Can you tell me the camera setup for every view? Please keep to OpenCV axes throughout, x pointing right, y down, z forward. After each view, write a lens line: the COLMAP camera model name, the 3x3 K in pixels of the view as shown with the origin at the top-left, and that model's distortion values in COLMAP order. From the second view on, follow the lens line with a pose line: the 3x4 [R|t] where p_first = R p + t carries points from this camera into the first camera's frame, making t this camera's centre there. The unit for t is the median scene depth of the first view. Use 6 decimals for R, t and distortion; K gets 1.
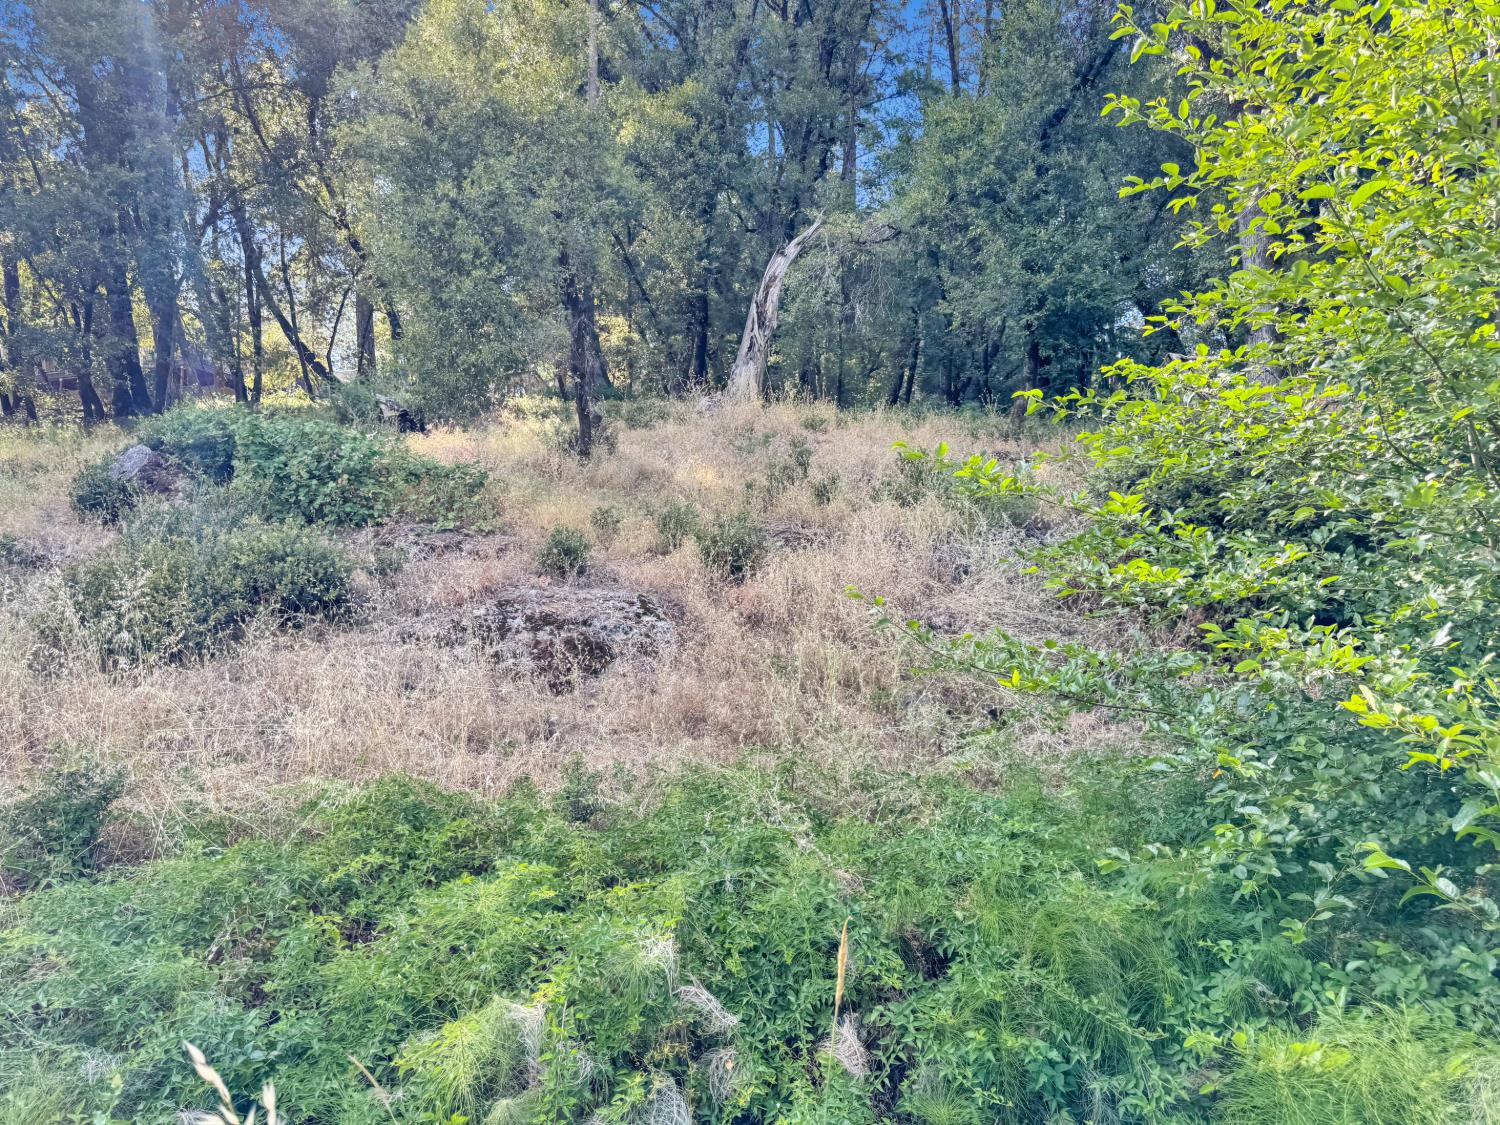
lens RADIAL K [[1034.8, 0, 750.0], [0, 1034.8, 562.5], [0, 0, 1]] dist [0.071698, -0.105378]
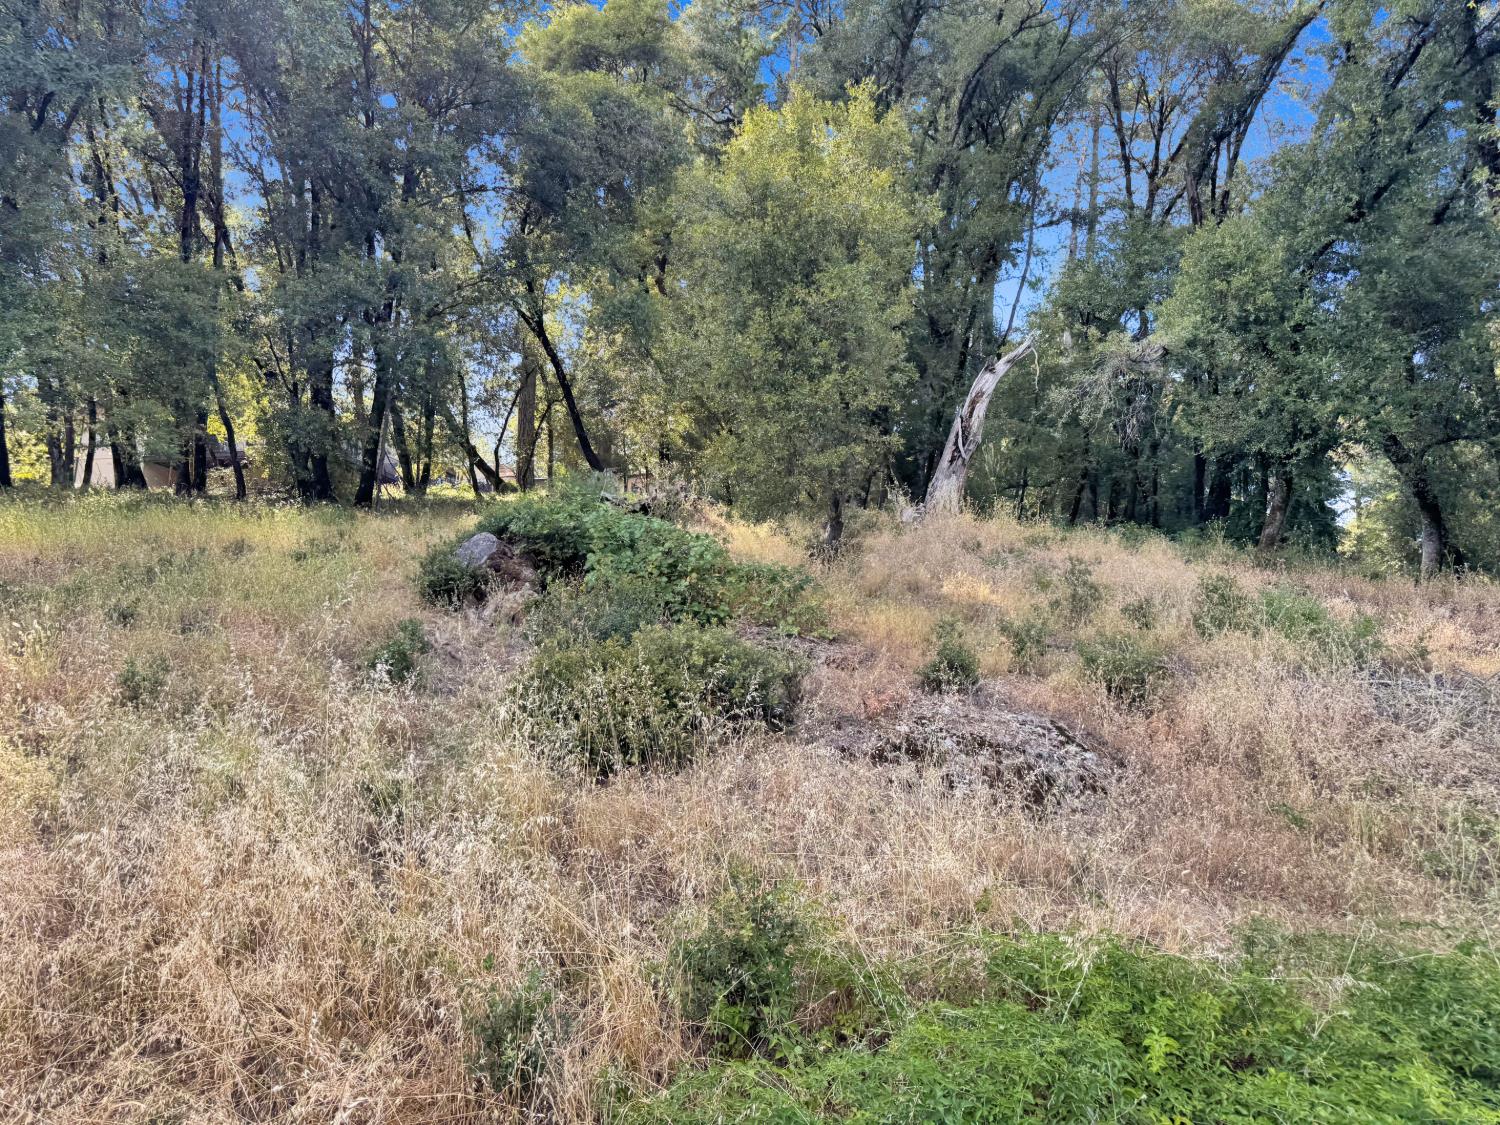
lens RADIAL K [[1034.8, 0, 750.0], [0, 1034.8, 562.5], [0, 0, 1]] dist [0.071698, -0.105378]
pose [[0.996748, 0.053459, -0.060299, -0.129411], [-0.059363, 0.993134, -0.100806, 0.000320], [0.054496, 0.104058, 0.993077, 0.016271]]
